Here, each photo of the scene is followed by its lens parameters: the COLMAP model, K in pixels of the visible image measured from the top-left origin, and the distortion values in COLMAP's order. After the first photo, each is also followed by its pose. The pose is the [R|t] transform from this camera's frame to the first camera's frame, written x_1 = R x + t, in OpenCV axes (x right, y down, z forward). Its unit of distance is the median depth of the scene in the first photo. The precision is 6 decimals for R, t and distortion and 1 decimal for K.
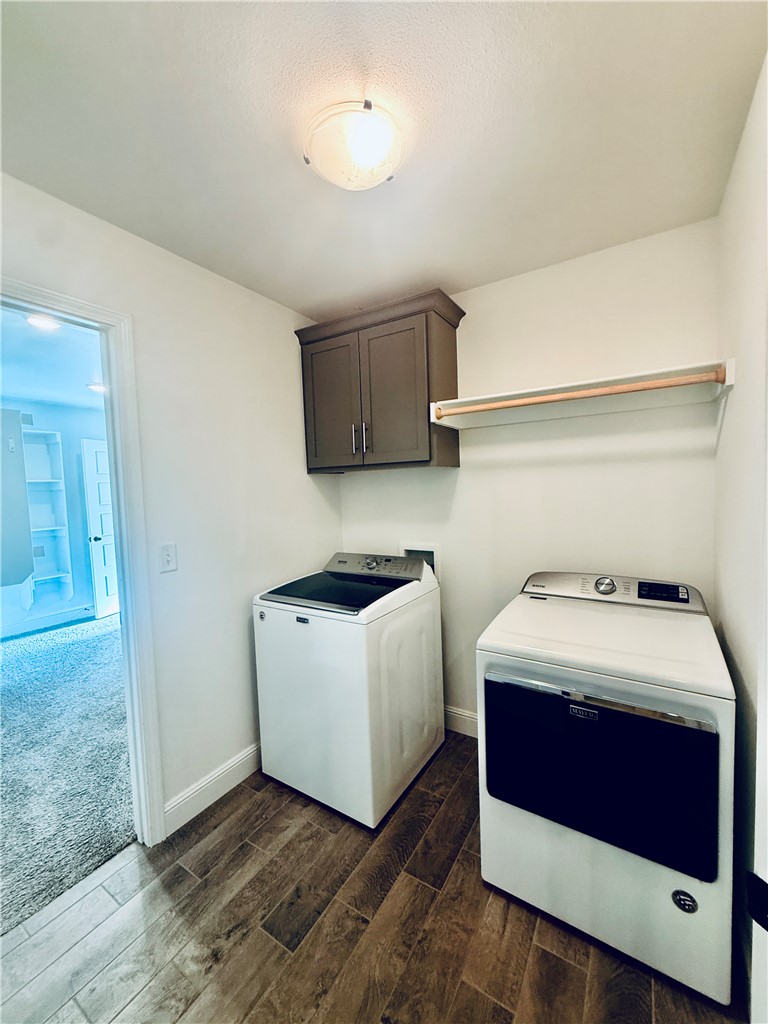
lens RADIAL K [[409.0, 0, 381.3], [0, 409.0, 513.4], [0, 0, 1]] dist [-0.000250, 0.000217]
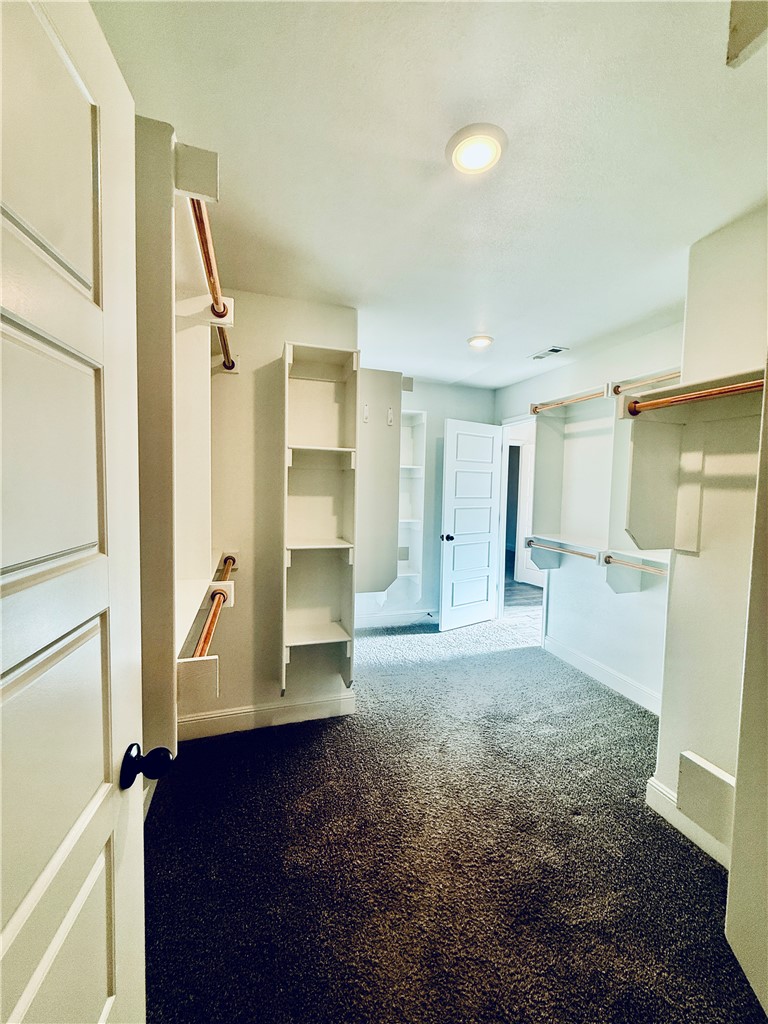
lens RADIAL K [[409.0, 0, 385.1], [0, 409.0, 509.4], [0, 0, 1]] dist [-0.000250, 0.000217]
pose [[0.768601, 0.086093, -0.633909, -0.281678], [-0.085283, 0.995848, 0.031845, -0.011484], [0.634019, 0.029585, 0.772751, 0.277241]]
